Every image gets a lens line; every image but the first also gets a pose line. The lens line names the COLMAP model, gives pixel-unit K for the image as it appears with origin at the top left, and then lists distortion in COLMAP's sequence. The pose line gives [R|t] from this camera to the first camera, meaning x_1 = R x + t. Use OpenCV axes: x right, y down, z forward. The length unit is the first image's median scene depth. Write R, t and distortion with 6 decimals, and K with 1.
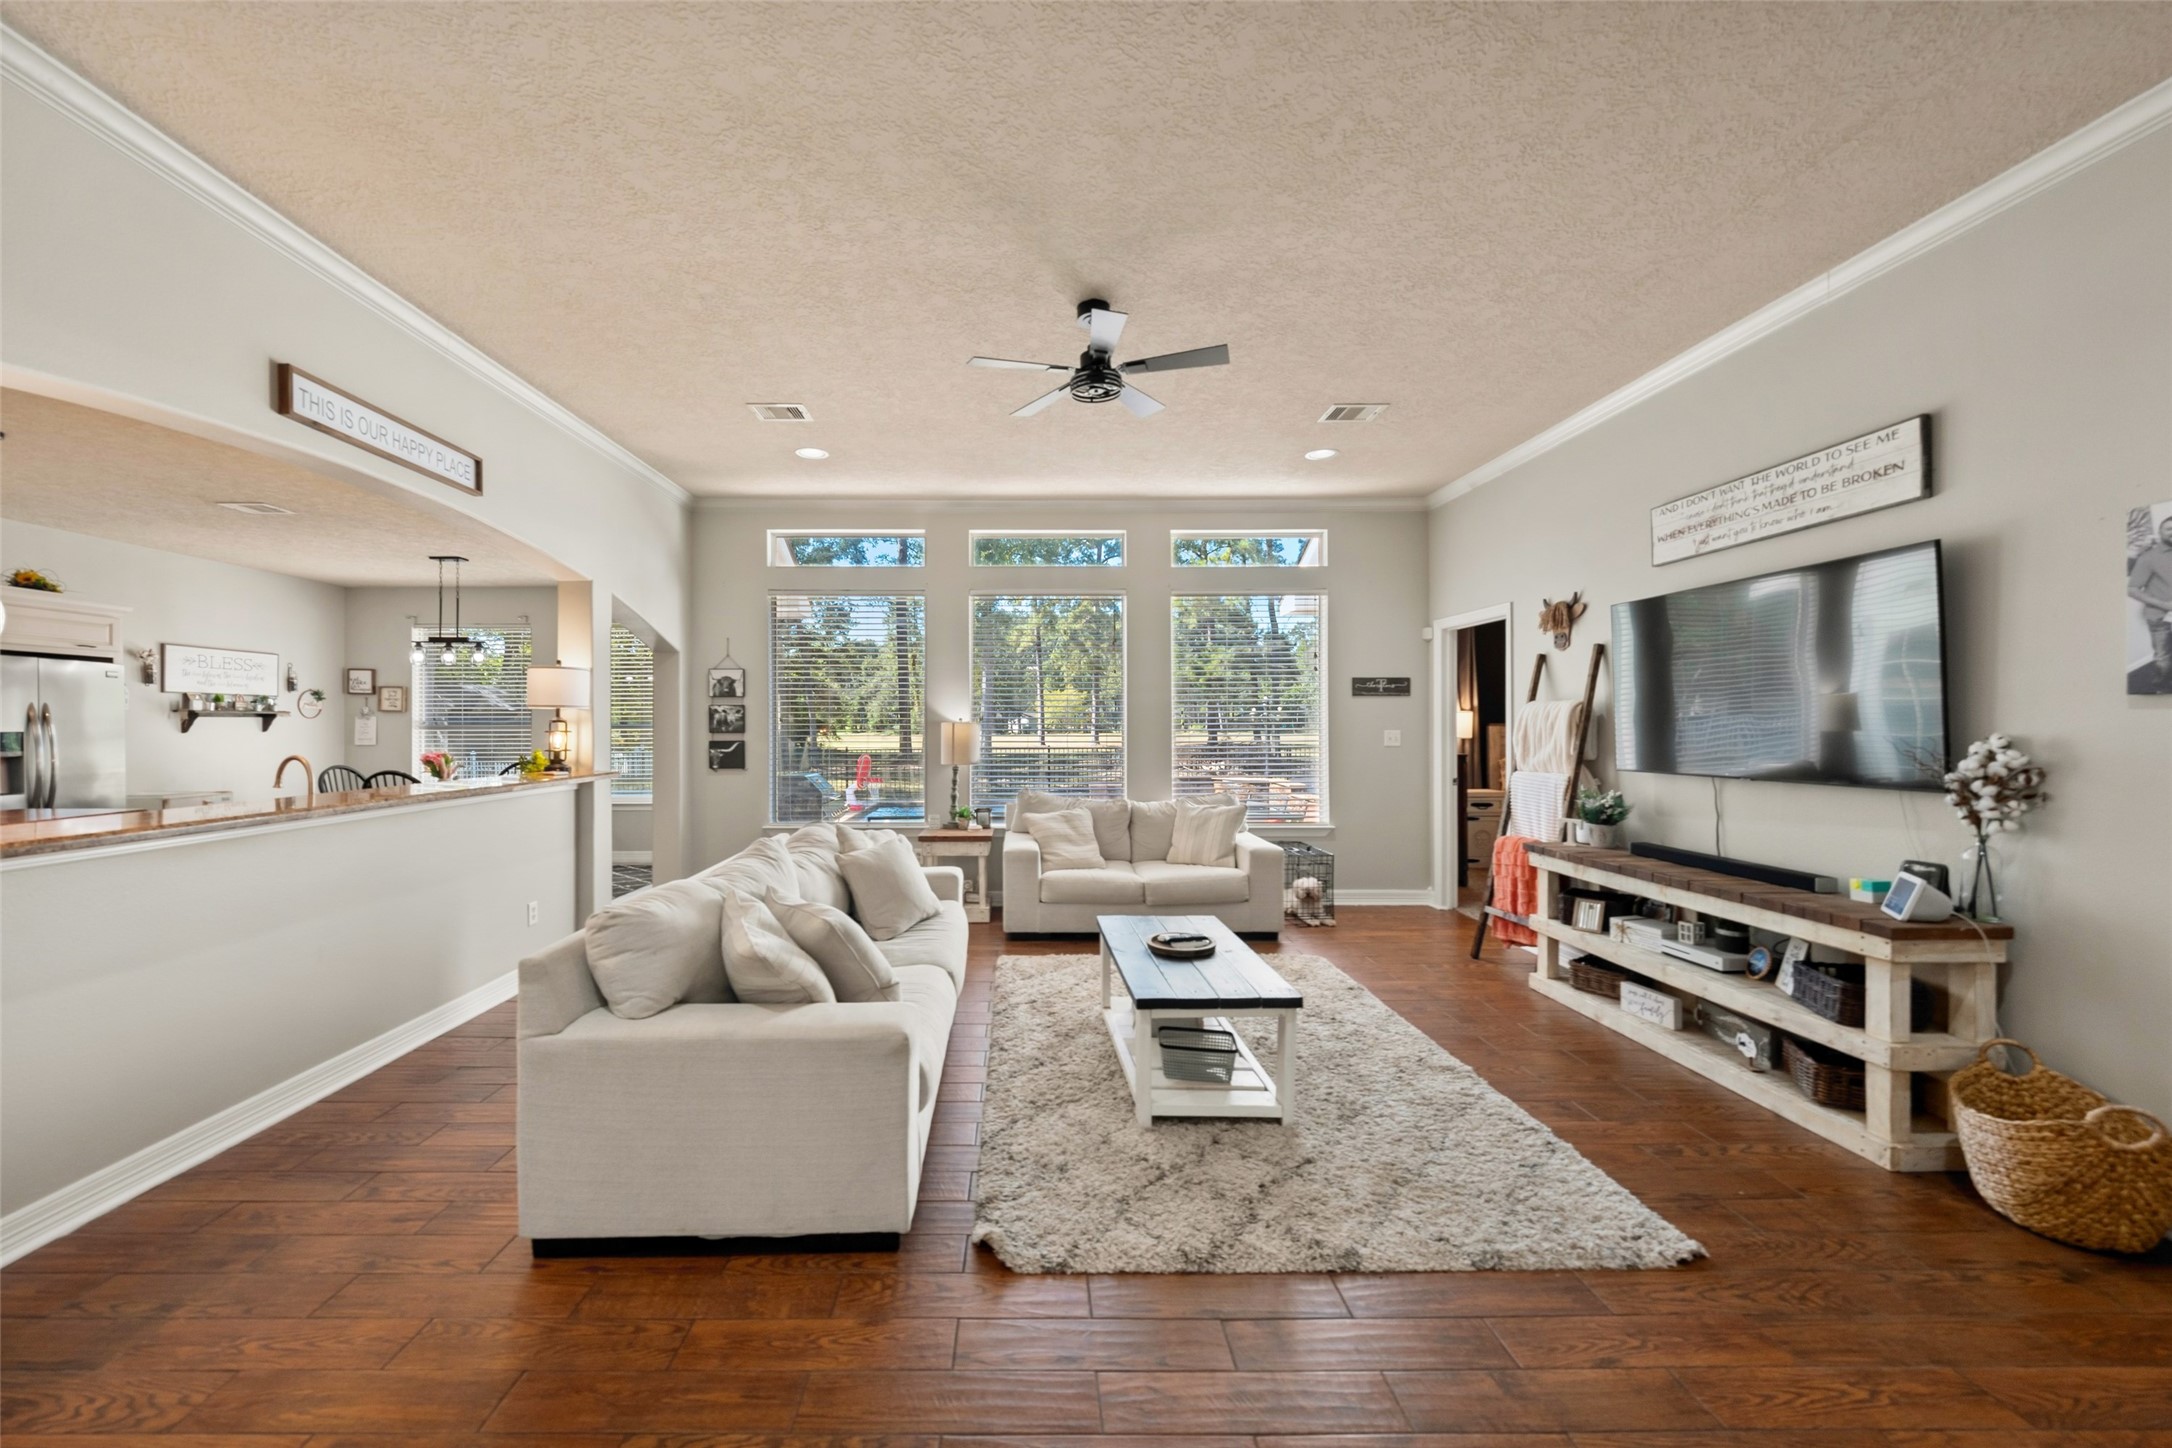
lens RADIAL K [[833.0, 0, 1025.0], [0, 833.0, 724.5], [0, 0, 1]] dist [0.002174, -0.000642]
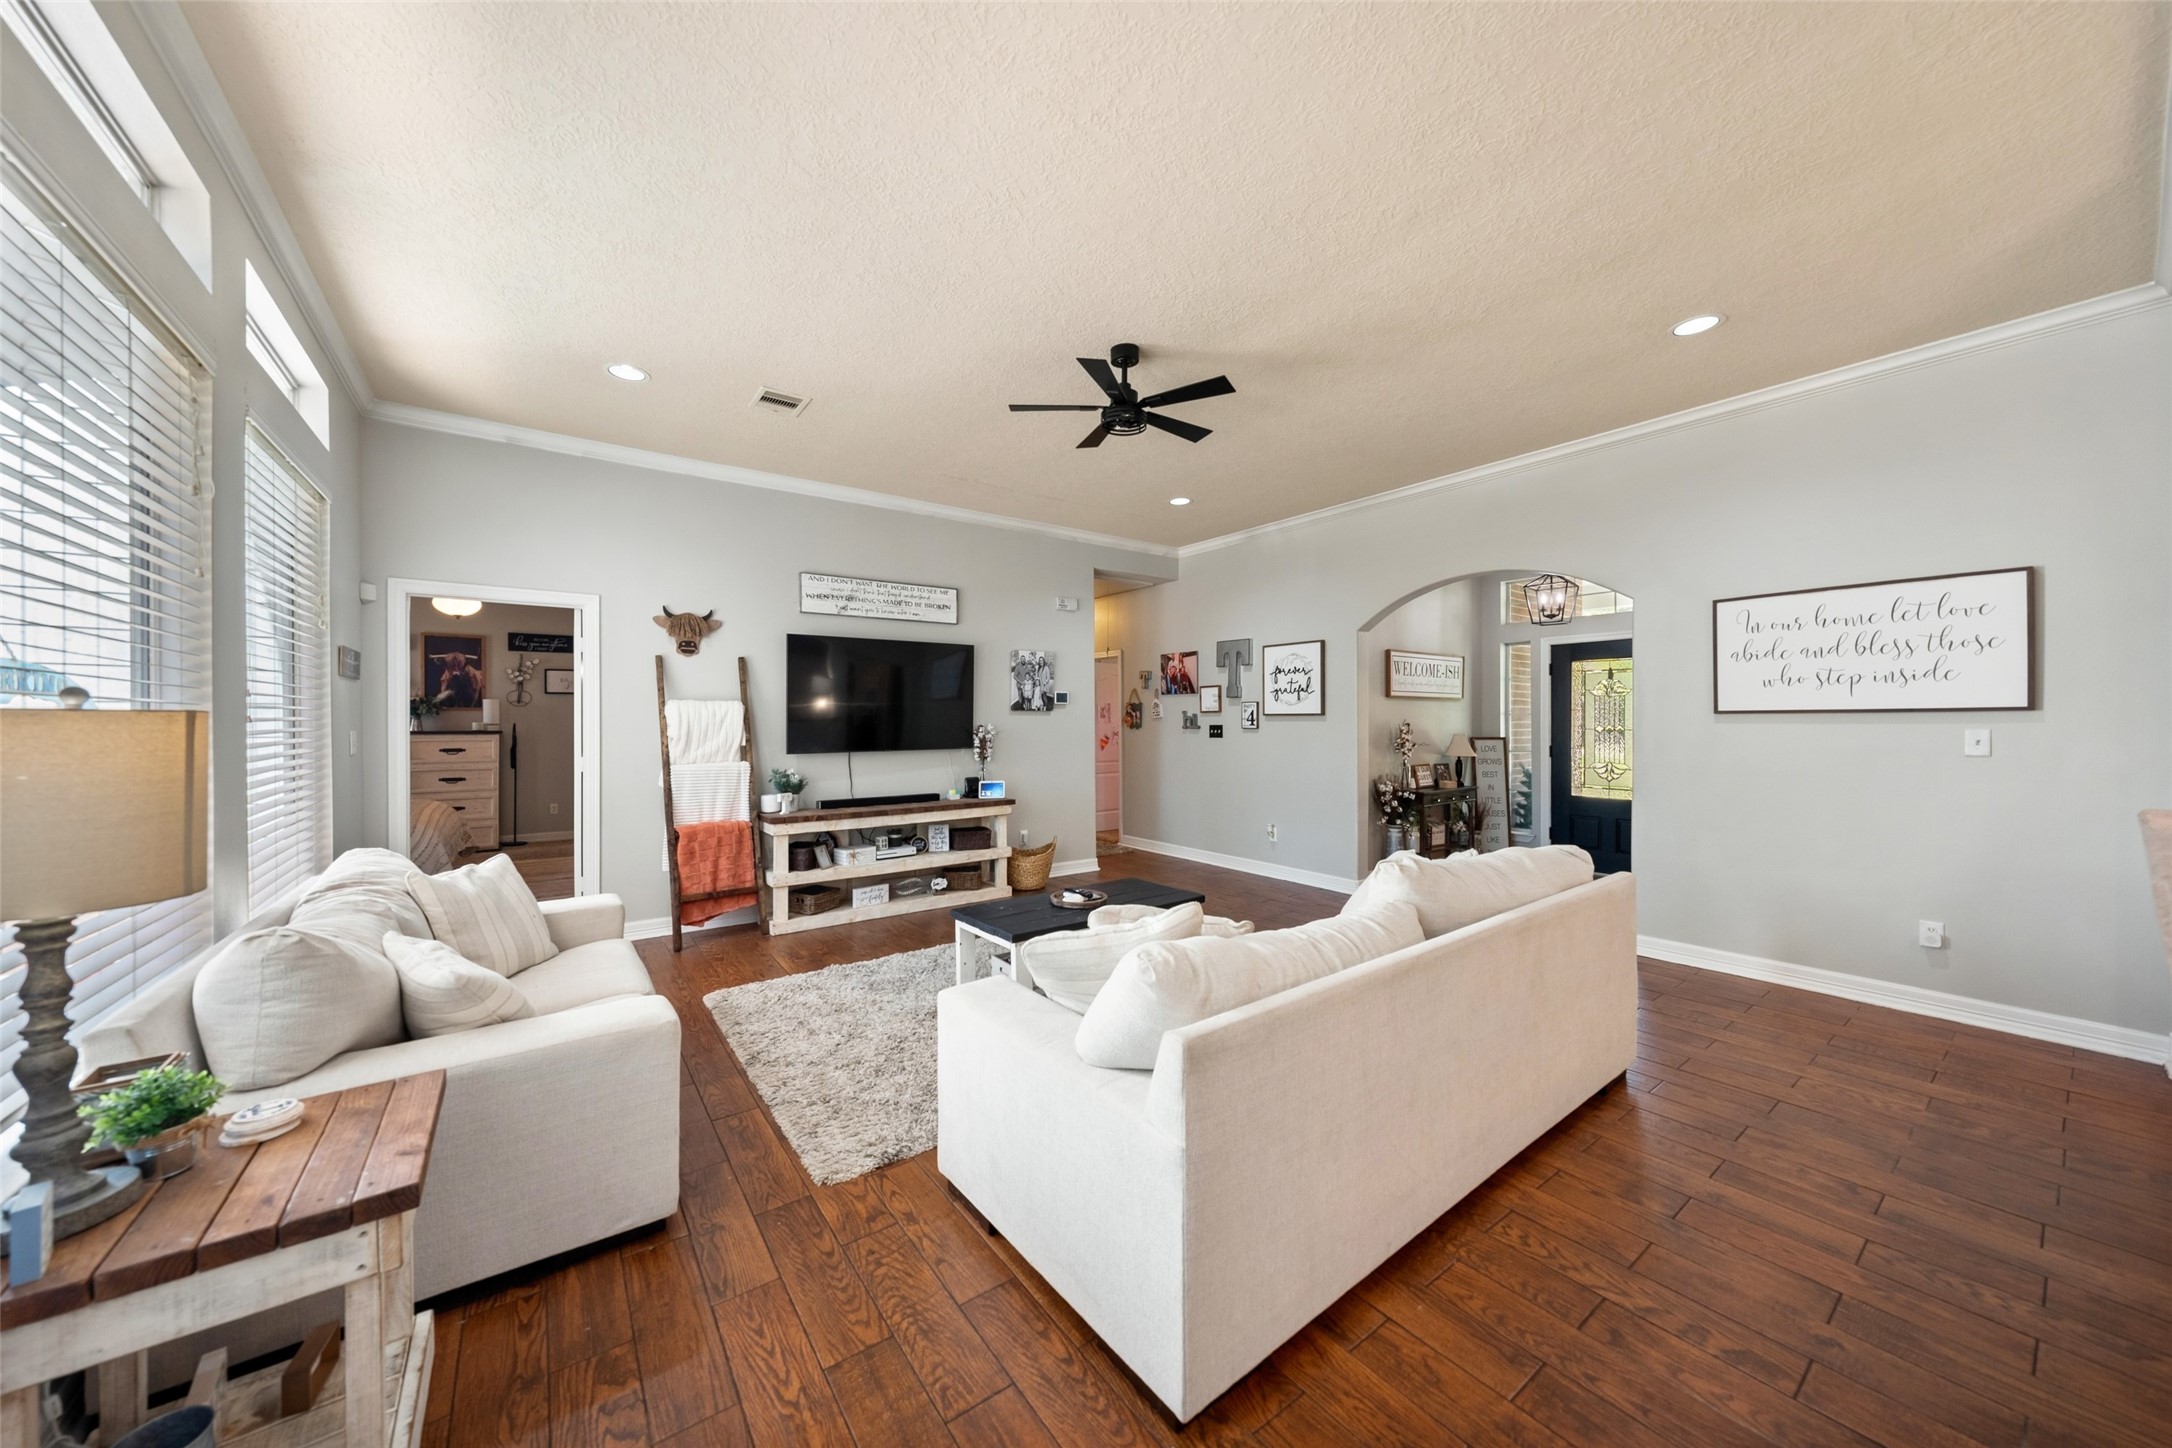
lens RADIAL K [[740.1, 0, 1079.1], [0, 740.1, 724.4], [0, 0, 1]] dist [-0.004563, 0.000737]
pose [[-0.587294, -0.000930, 0.809373, -0.451908], [0.003815, 0.999985, 0.003918, 0.002579], [-0.809365, 0.005389, -0.587282, 1.069211]]
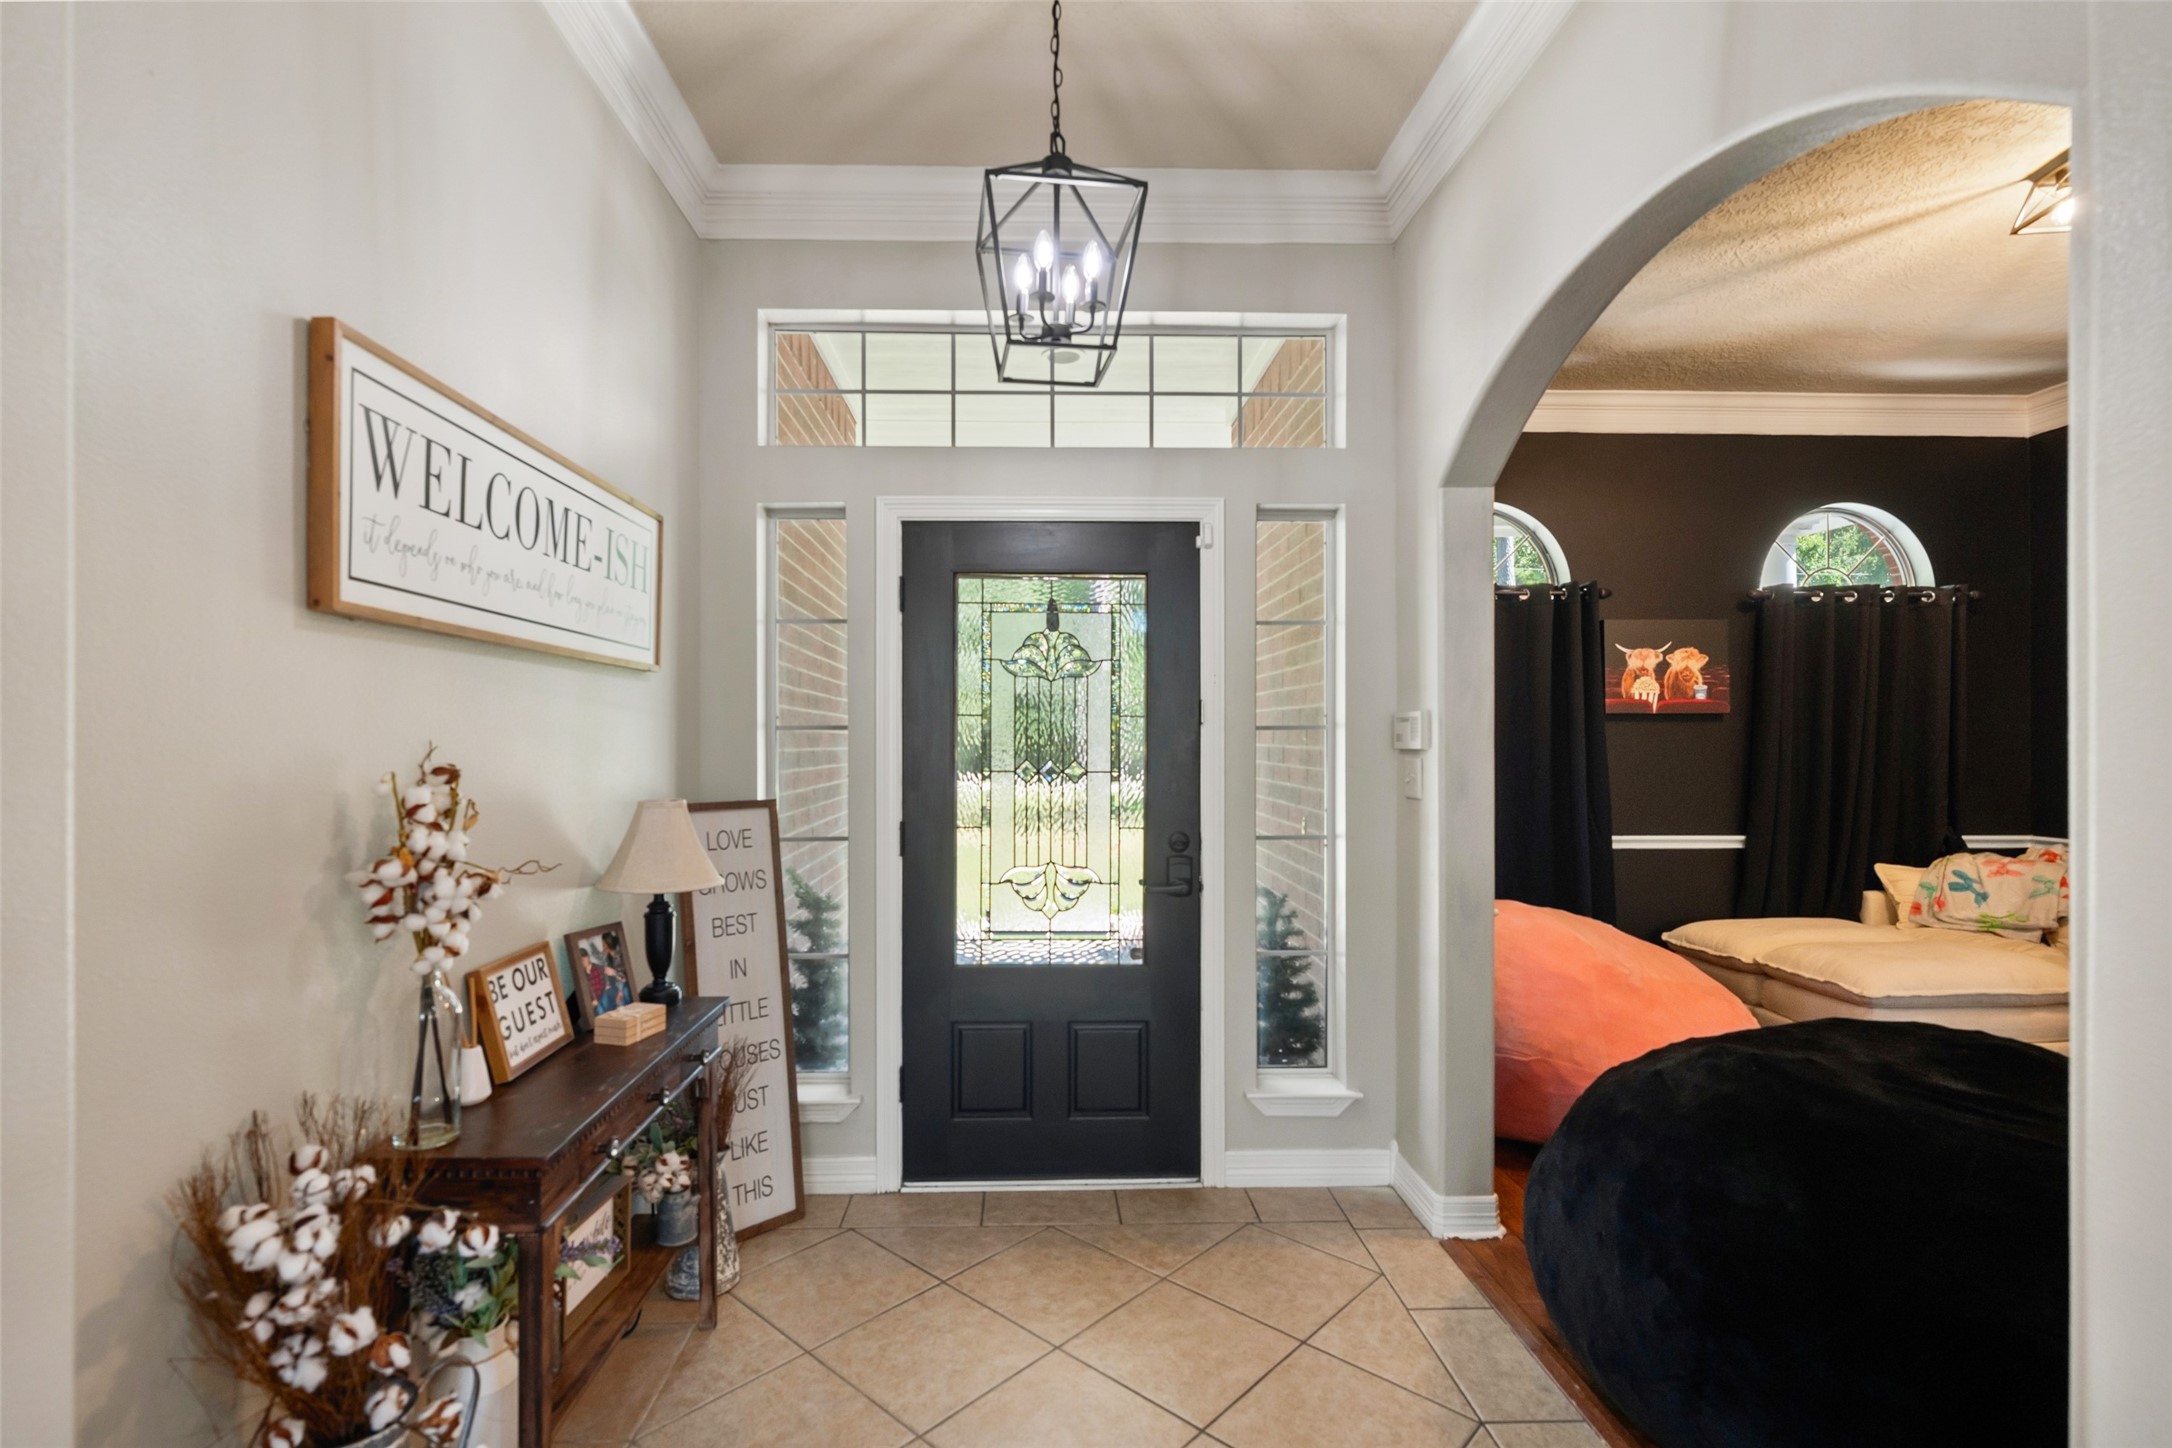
lens RADIAL K [[995.8, 0, 1049.5], [0, 995.8, 735.1], [0, 0, 1]] dist [-0.001618, 0.000498]
pose [[-0.999694, 0.001387, -0.024696, 0.048722], [0.001421, 0.999998, -0.001354, -0.001823], [0.024694, -0.001389, -0.999694, 0.208472]]
